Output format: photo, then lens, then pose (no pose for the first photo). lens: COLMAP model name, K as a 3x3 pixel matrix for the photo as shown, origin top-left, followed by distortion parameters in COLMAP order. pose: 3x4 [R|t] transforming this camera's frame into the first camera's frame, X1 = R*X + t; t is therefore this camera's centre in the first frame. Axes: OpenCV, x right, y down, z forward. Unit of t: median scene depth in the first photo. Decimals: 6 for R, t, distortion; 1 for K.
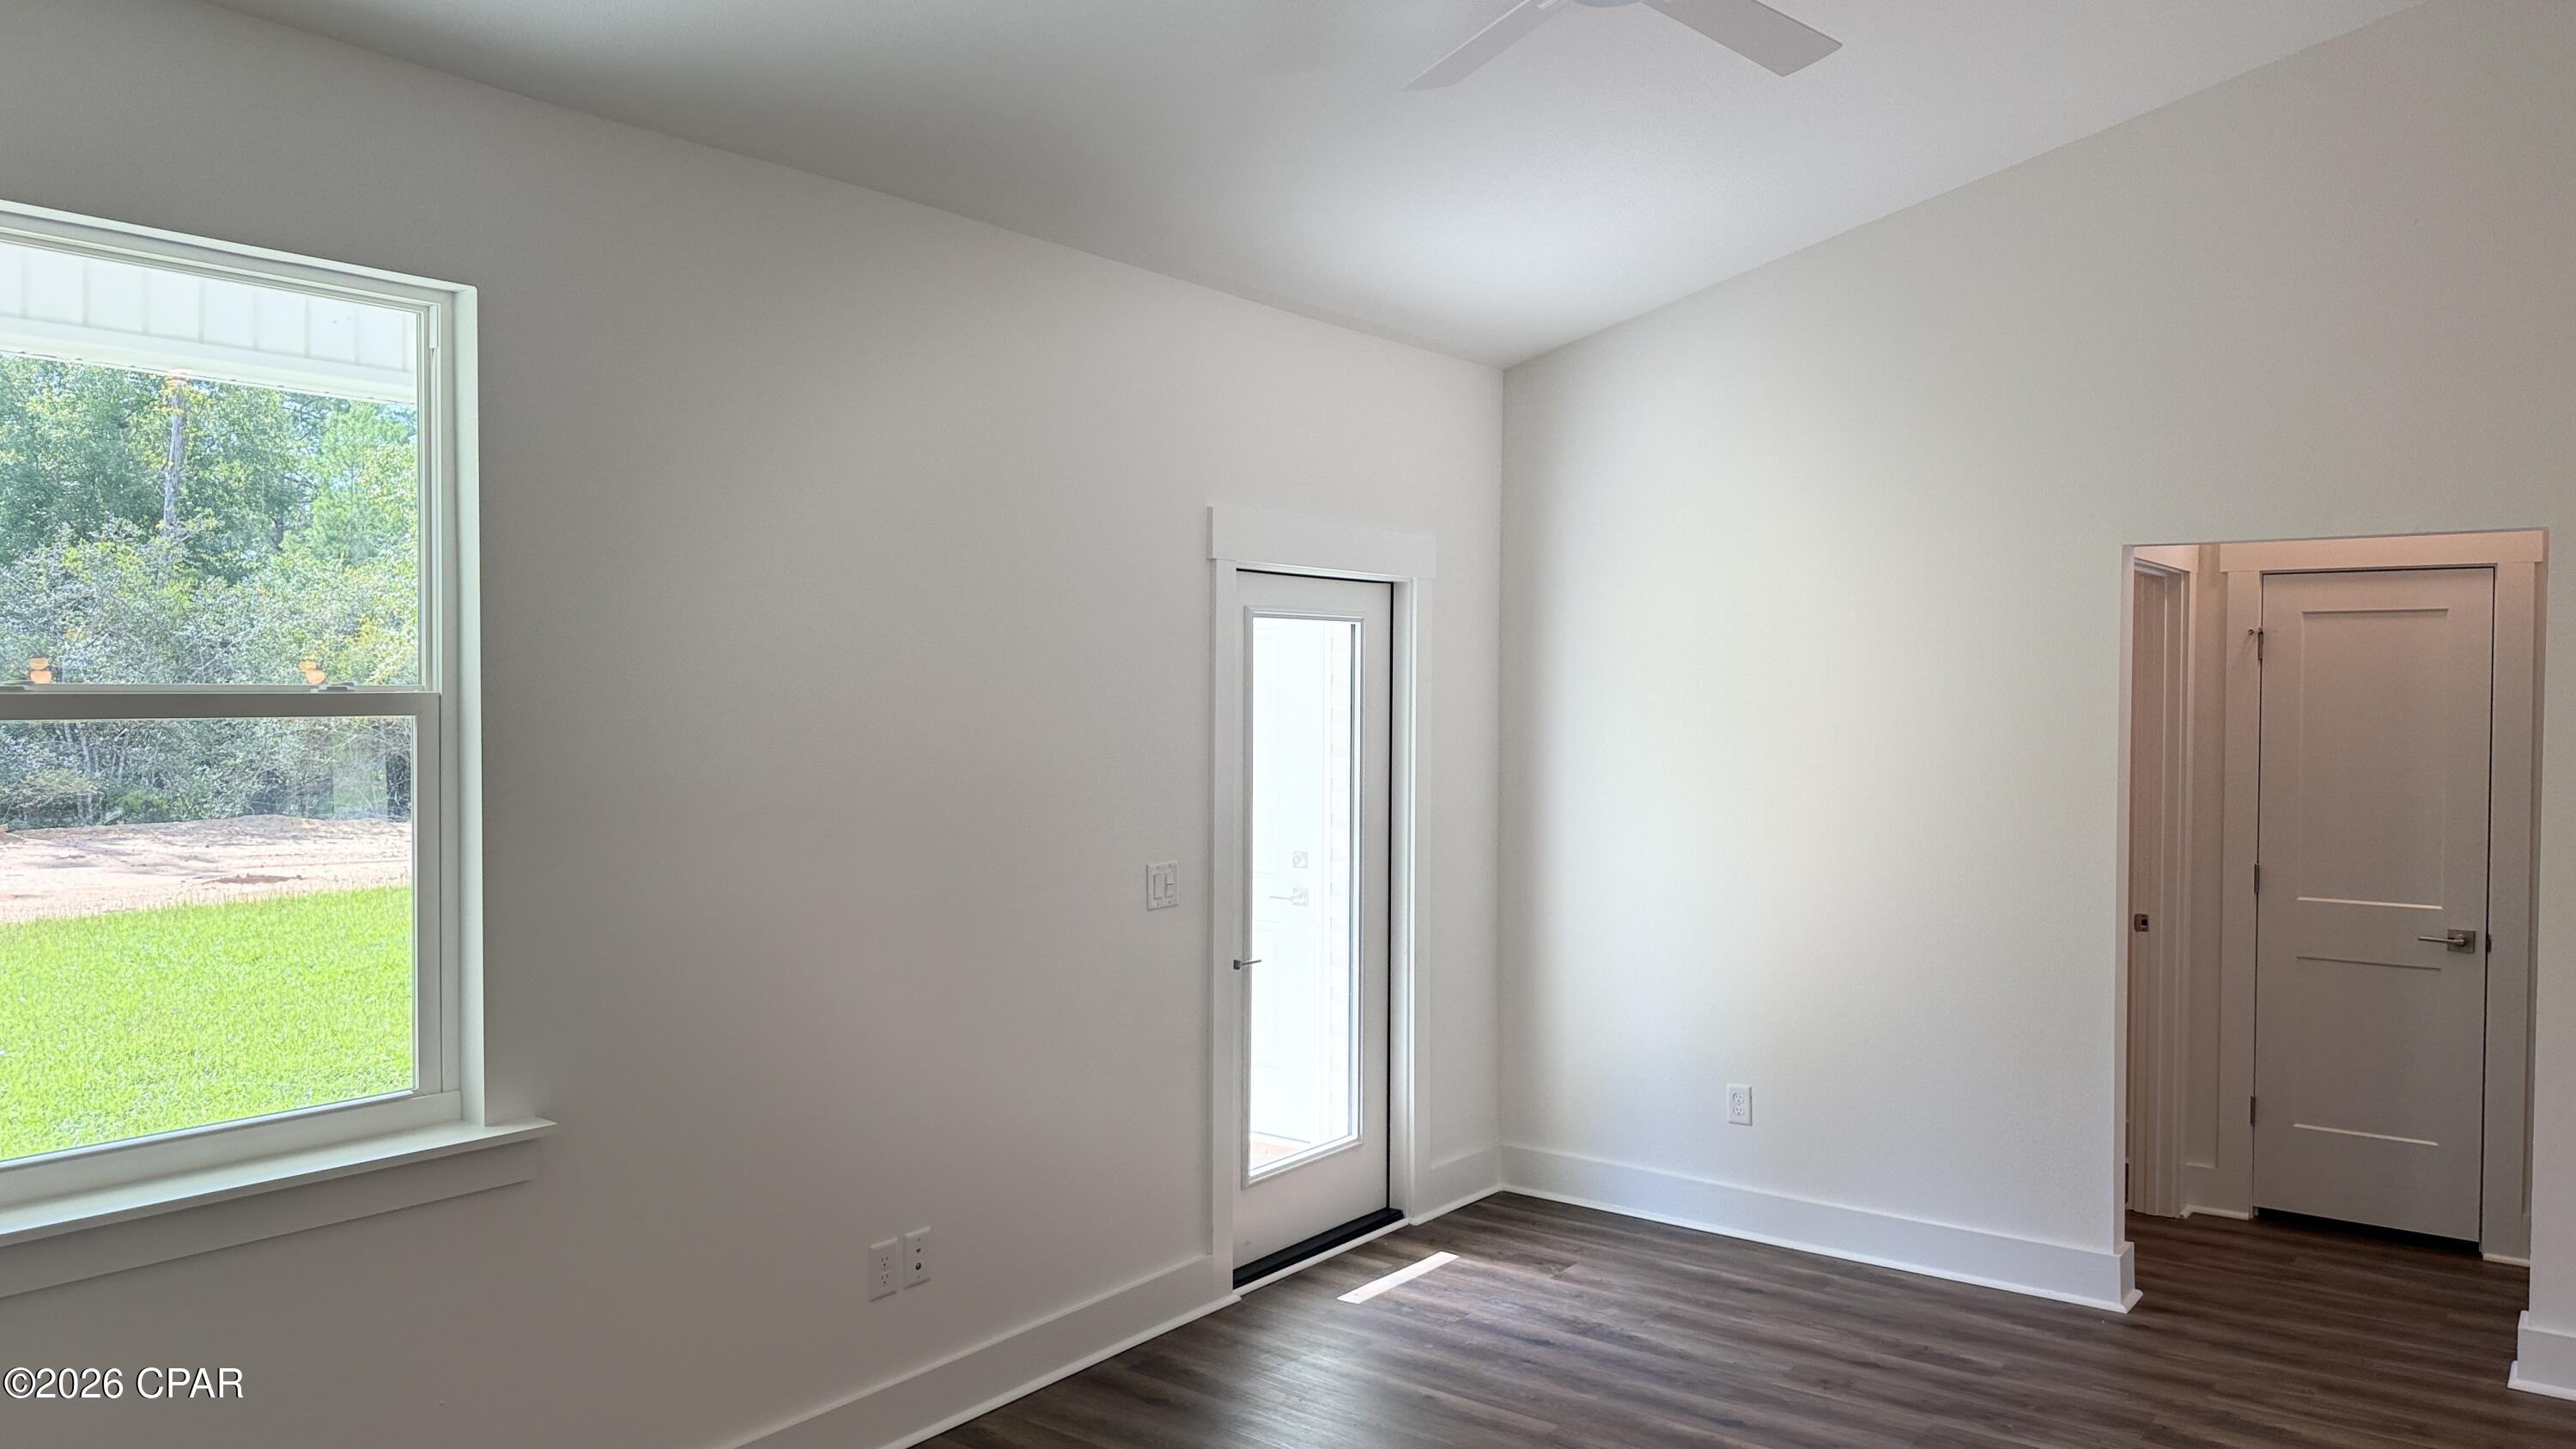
lens RADIAL K [[1767.4, 0, 1288.0], [0, 1767.4, 724.5], [0, 0, 1]] dist [0.042927, -0.002994]
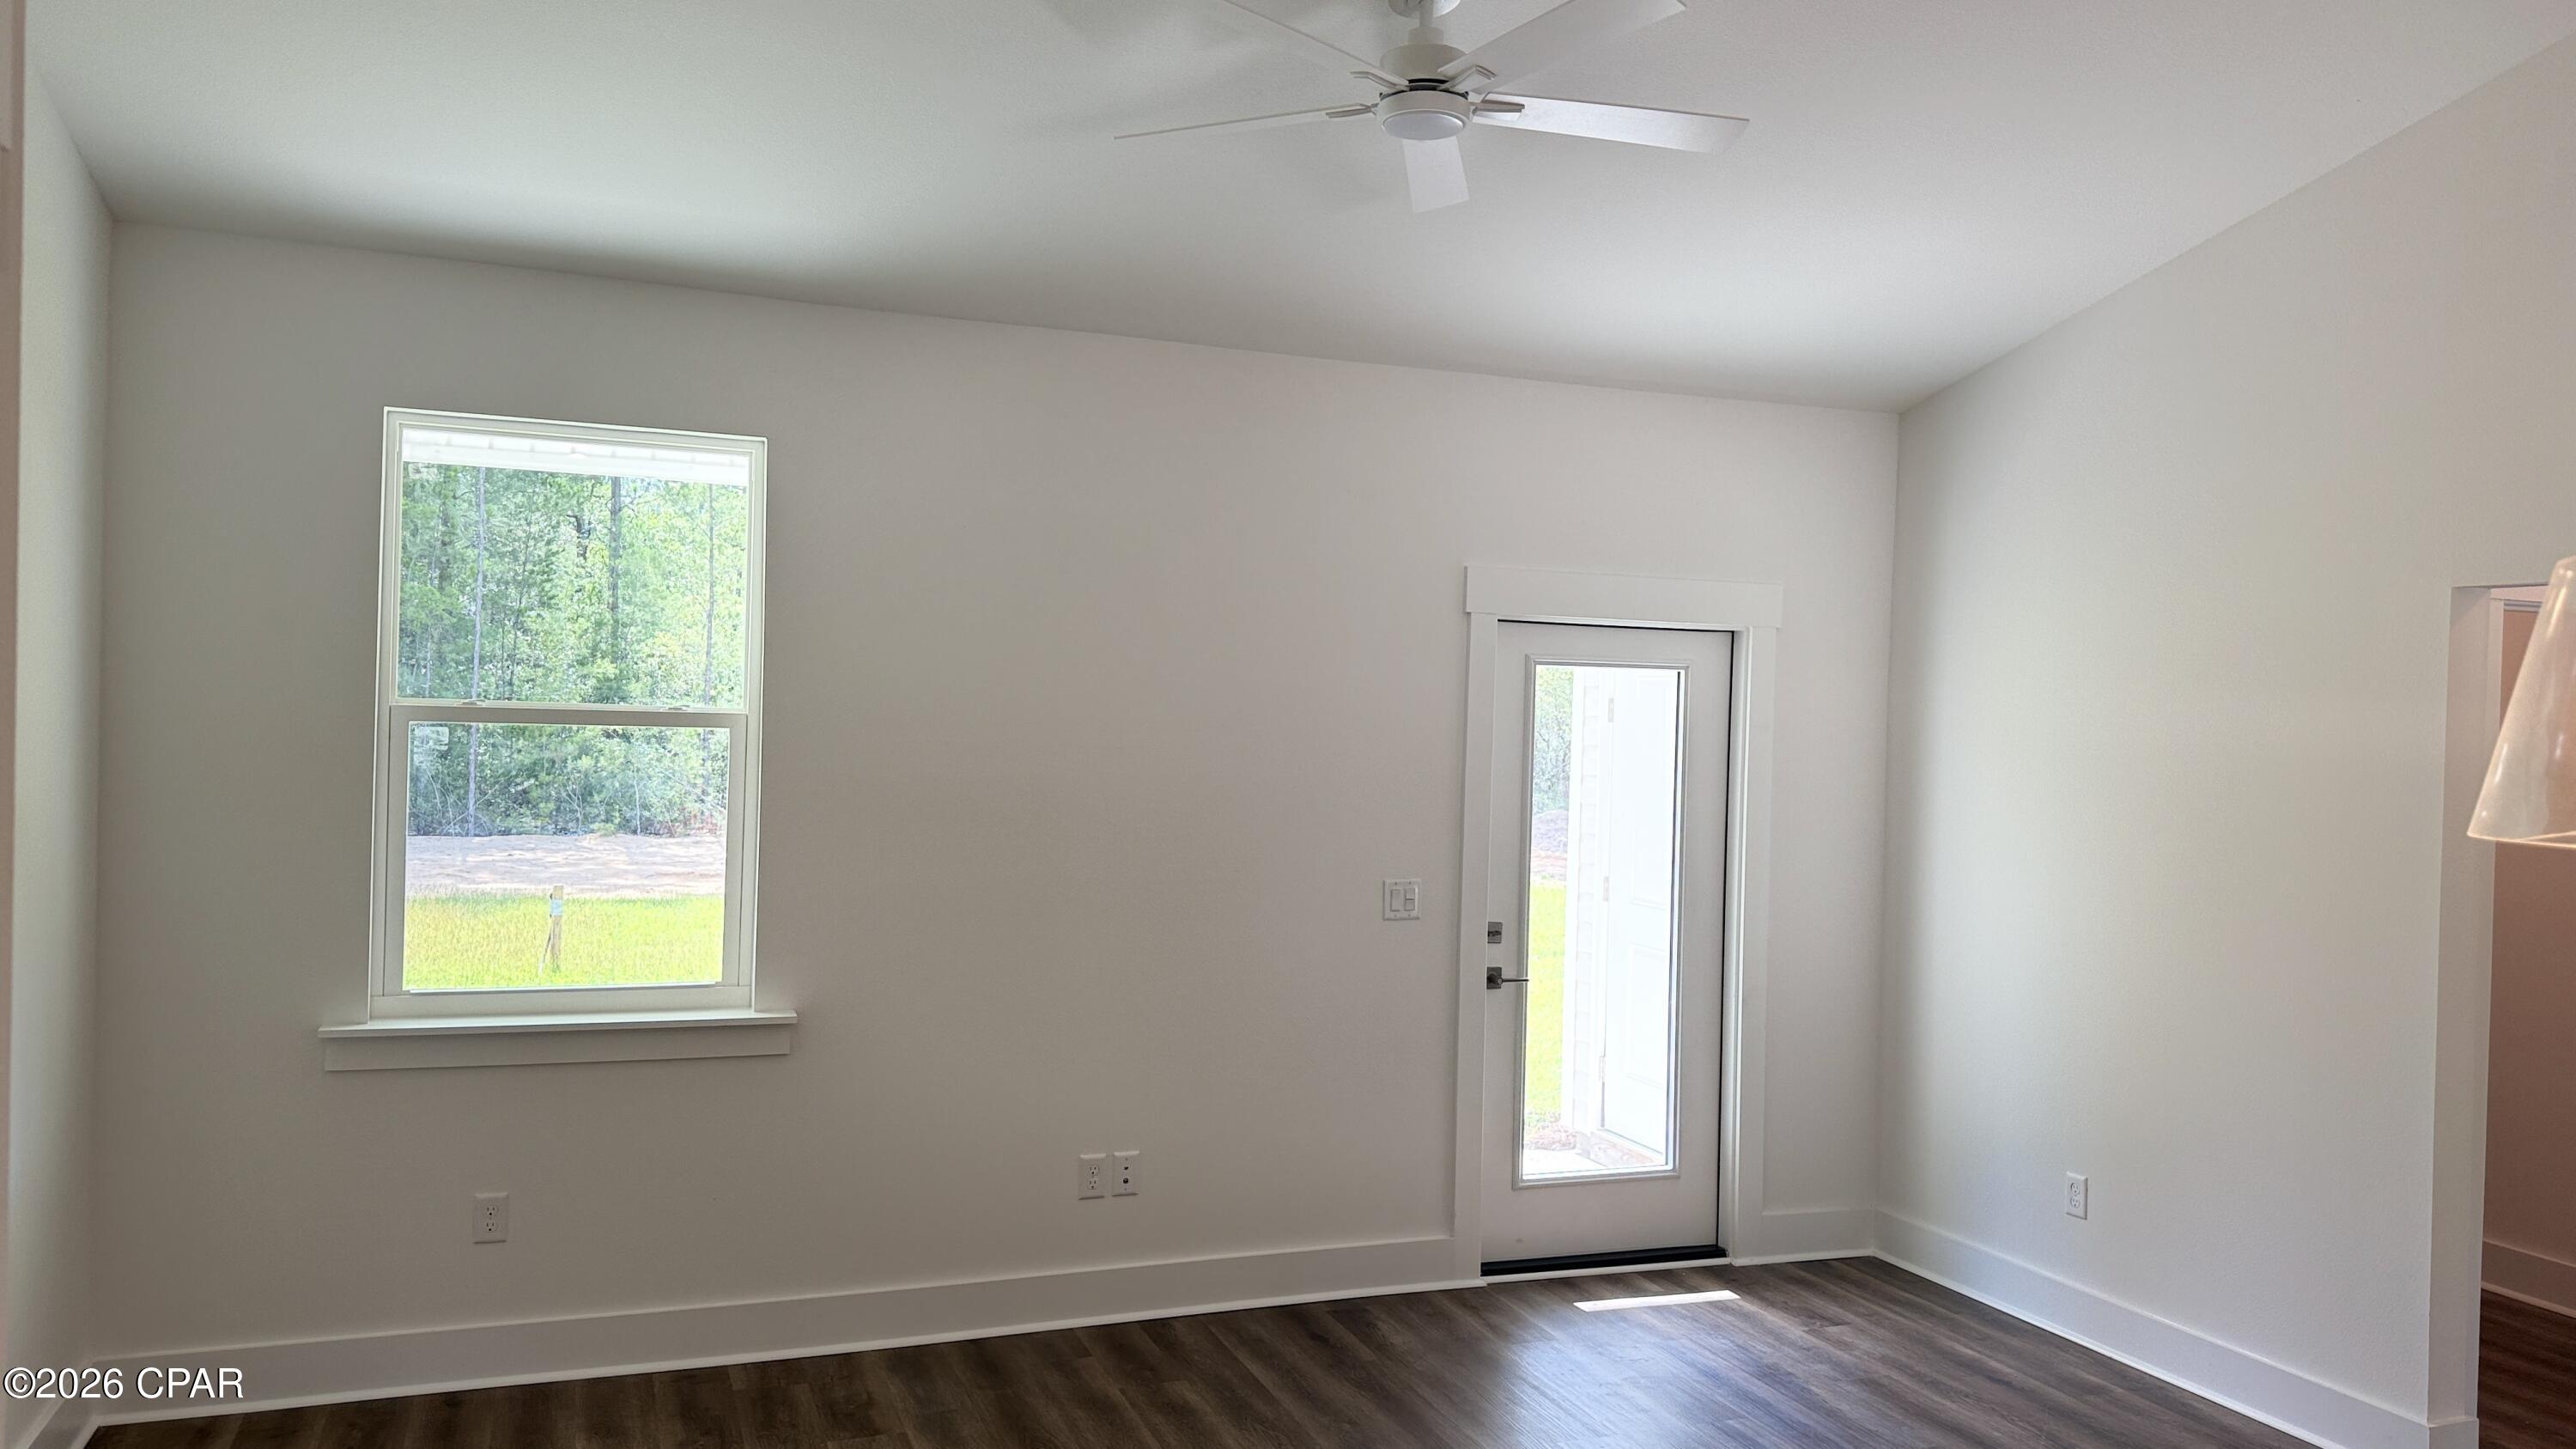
lens RADIAL K [[1776.5, 0, 1282.3], [0, 1776.5, 729.9], [0, 0, 1]] dist [0.074365, -0.123017]
pose [[0.843538, 0.017731, -0.536777, 0.430299], [-0.032936, 0.999282, -0.018750, 0.005232], [0.536059, 0.033496, 0.843516, -0.010539]]
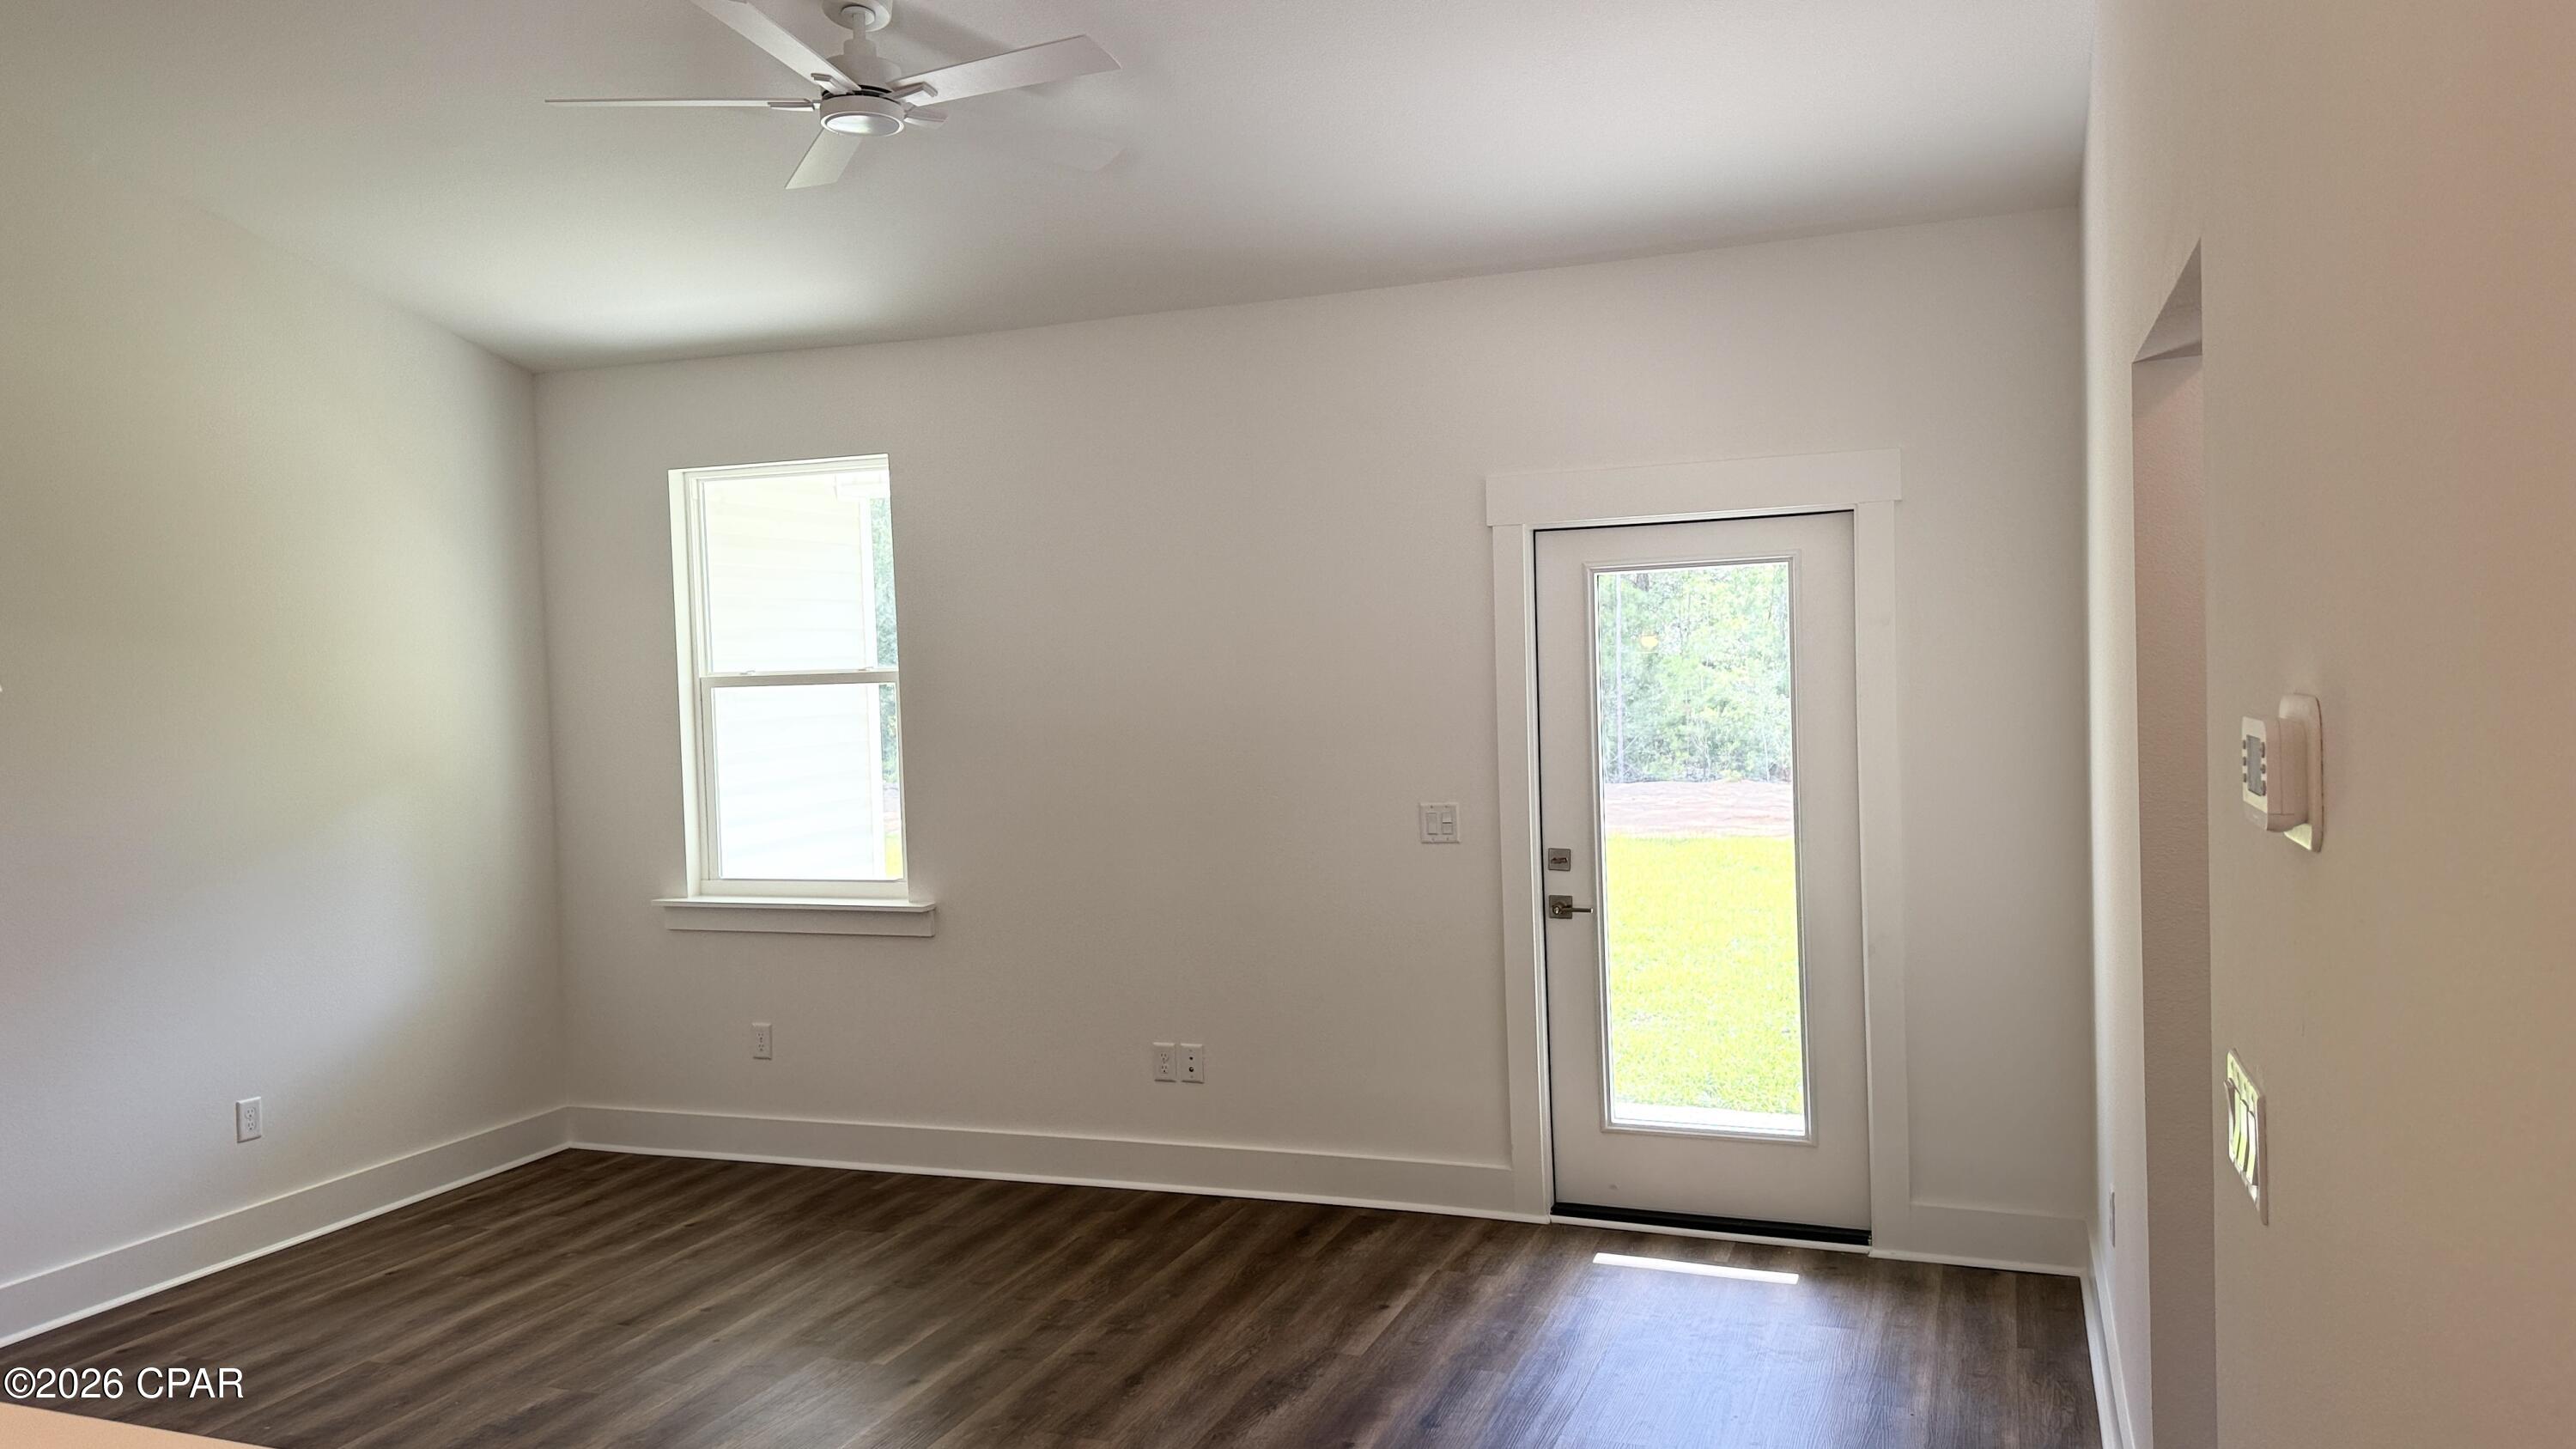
lens RADIAL K [[1776.5, 0, 1282.3], [0, 1776.5, 729.9], [0, 0, 1]] dist [0.074365, -0.123017]
pose [[0.271187, 0.014552, -0.962417, 0.901852], [0.009495, 0.999797, 0.017793, 0.008903], [0.962480, -0.013963, 0.270993, 0.535307]]
